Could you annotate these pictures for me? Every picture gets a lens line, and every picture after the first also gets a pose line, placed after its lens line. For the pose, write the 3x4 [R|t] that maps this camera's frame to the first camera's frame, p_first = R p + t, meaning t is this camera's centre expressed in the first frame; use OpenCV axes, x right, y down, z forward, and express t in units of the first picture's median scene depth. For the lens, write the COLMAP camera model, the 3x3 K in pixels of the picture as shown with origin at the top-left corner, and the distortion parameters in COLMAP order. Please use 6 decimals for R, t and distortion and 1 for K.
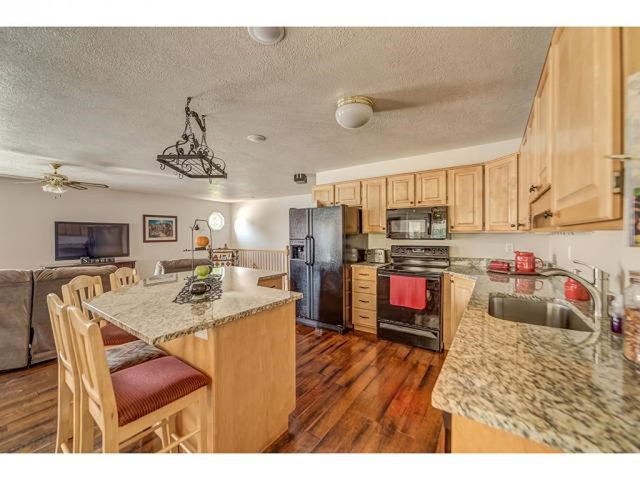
lens RADIAL K [[261.2, 0, 321.8], [0, 261.2, 235.5], [0, 0, 1]] dist [-0.020499, 0.005657]
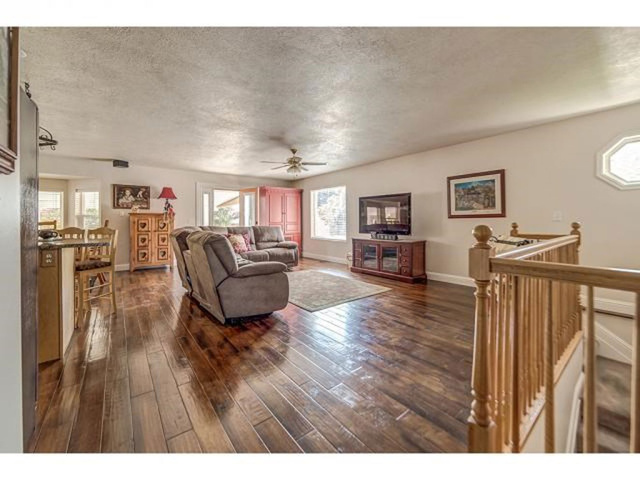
lens RADIAL K [[261.2, 0, 314.3], [0, 261.2, 221.0], [0, 0, 1]] dist [-0.020499, 0.005657]
pose [[-0.327954, 0.007706, -0.944662, 0.085518], [0.002769, 0.999970, 0.007196, 0.031969], [0.944690, -0.000256, -0.327966, 0.981934]]
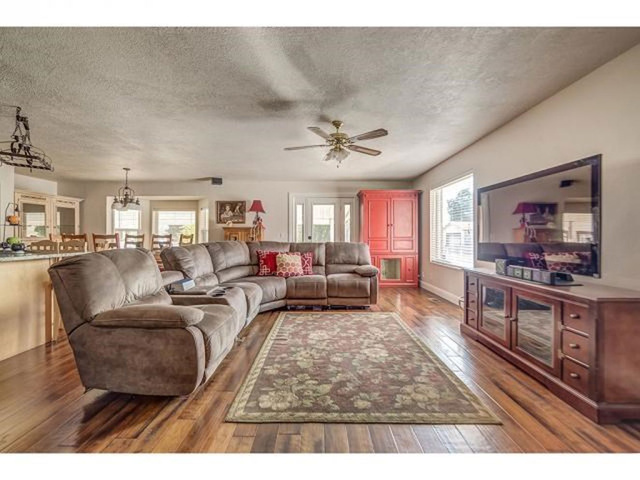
lens RADIAL K [[261.2, 0, 316.5], [0, 261.2, 235.6], [0, 0, 1]] dist [-0.020499, 0.005657]
pose [[-0.840610, 0.001472, -0.541638, -0.359969], [0.000270, 0.999997, 0.002299, 0.037816], [0.541640, 0.001786, -0.840609, 1.063766]]
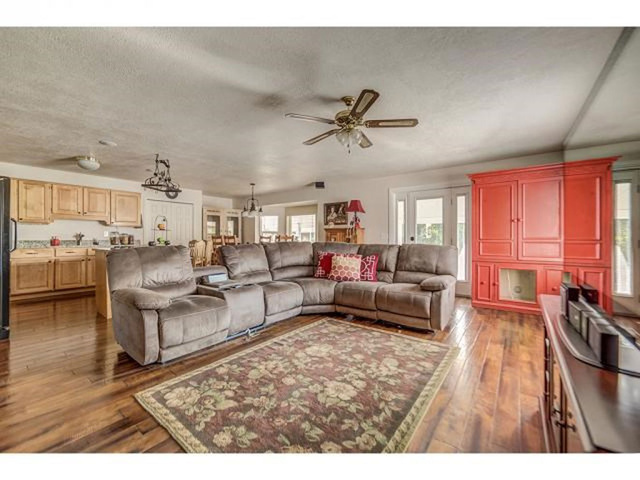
lens RADIAL K [[261.2, 0, 321.3], [0, 261.2, 236.4], [0, 0, 1]] dist [-0.020499, 0.005657]
pose [[-0.997719, 0.003265, 0.067428, -0.661402], [0.003220, 0.999995, -0.000763, 0.040305], [-0.067430, -0.000544, -0.997724, 1.080479]]
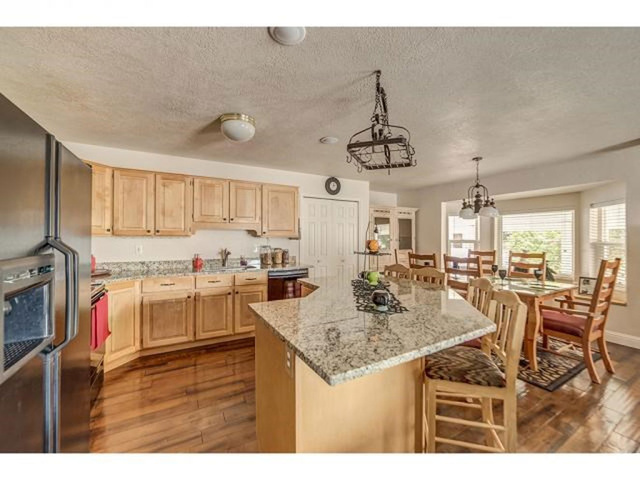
lens RADIAL K [[261.2, 0, 320.5], [0, 261.2, 237.7], [0, 0, 1]] dist [-0.020499, 0.005657]
pose [[-0.892431, 0.001551, 0.451182, -0.235582], [0.002658, 0.999995, 0.001821, -0.002139], [-0.451177, 0.002825, -0.892430, 0.686205]]
